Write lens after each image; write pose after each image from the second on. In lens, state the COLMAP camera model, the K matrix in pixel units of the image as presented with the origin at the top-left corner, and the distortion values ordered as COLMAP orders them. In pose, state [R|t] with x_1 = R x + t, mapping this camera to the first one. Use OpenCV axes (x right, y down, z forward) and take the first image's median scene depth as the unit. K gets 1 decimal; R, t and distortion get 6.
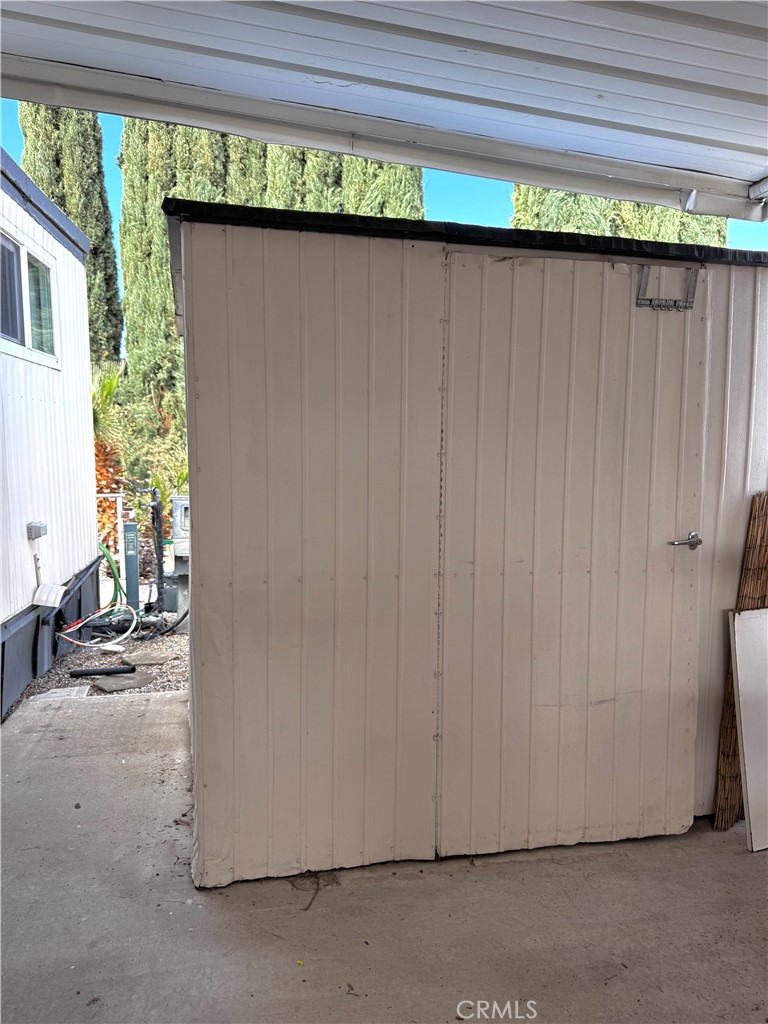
lens RADIAL K [[613.1, 0, 384.0], [0, 613.1, 512.0], [0, 0, 1]] dist [0.000817, -0.001010]
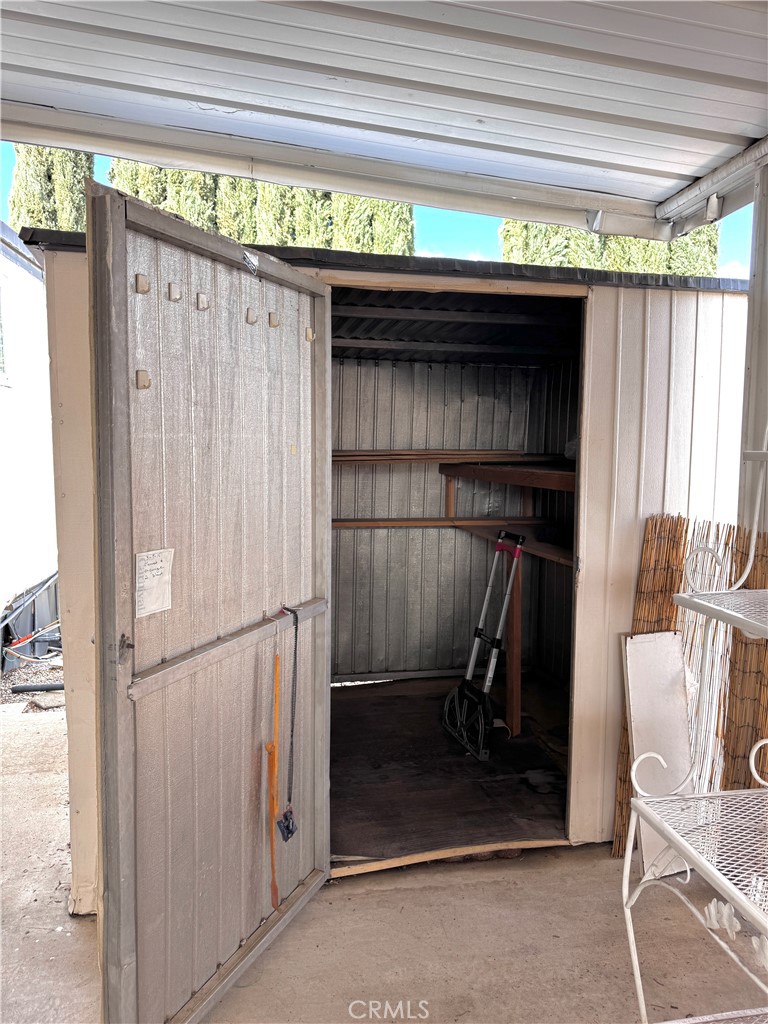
lens RADIAL K [[613.1, 0, 384.0], [0, 613.1, 512.0], [0, 0, 1]] dist [0.000817, -0.001010]
pose [[0.999922, 0.000317, -0.012447, 0.168522], [-0.000487, 0.999907, -0.013603, -0.020307], [0.012442, 0.013608, 0.999830, 0.003471]]
